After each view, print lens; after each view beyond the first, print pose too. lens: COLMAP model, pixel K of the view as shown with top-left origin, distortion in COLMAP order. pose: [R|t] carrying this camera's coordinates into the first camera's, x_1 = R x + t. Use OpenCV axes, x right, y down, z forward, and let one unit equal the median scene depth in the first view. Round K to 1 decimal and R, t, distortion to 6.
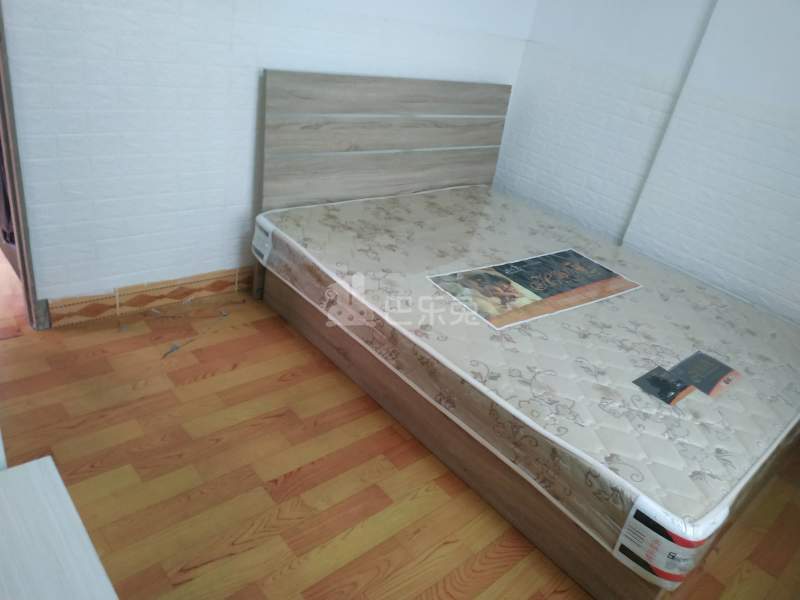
lens RADIAL K [[588.6, 0, 404.9], [0, 588.6, 301.5], [0, 0, 1]] dist [0.056146, -0.101530]
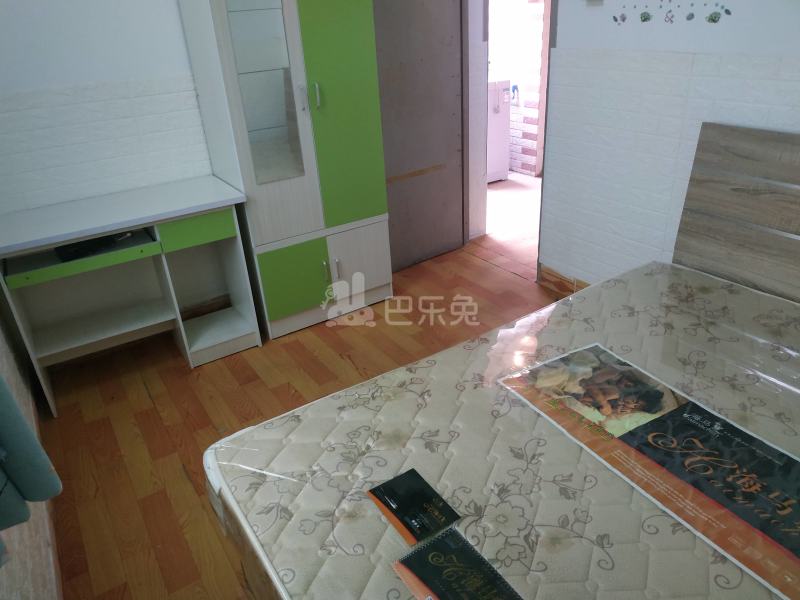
lens RADIAL K [[588.6, 0, 404.9], [0, 588.6, 301.5], [0, 0, 1]] dist [0.056146, -0.101530]
pose [[-0.159655, 0.278819, -0.946979, 0.847903], [-0.451626, 0.832378, 0.321219, -0.234275], [0.877806, 0.478965, -0.006972, 0.709425]]
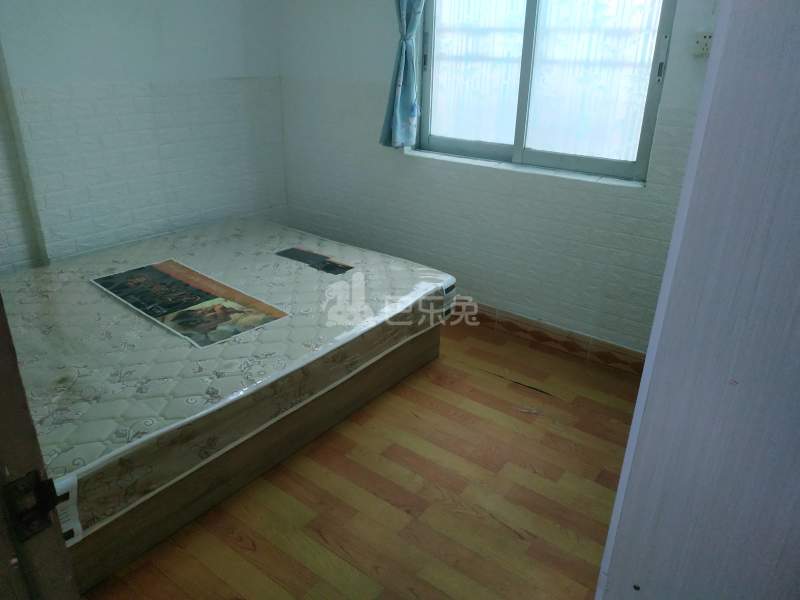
lens RADIAL K [[566.1, 0, 408.7], [0, 566.1, 299.0], [0, 0, 1]] dist [0.003257, 0.000238]
pose [[-0.181199, -0.559893, 0.808509, -0.668850], [0.419636, 0.699500, 0.578451, -0.453994], [-0.889423, 0.444094, 0.108202, 0.565652]]
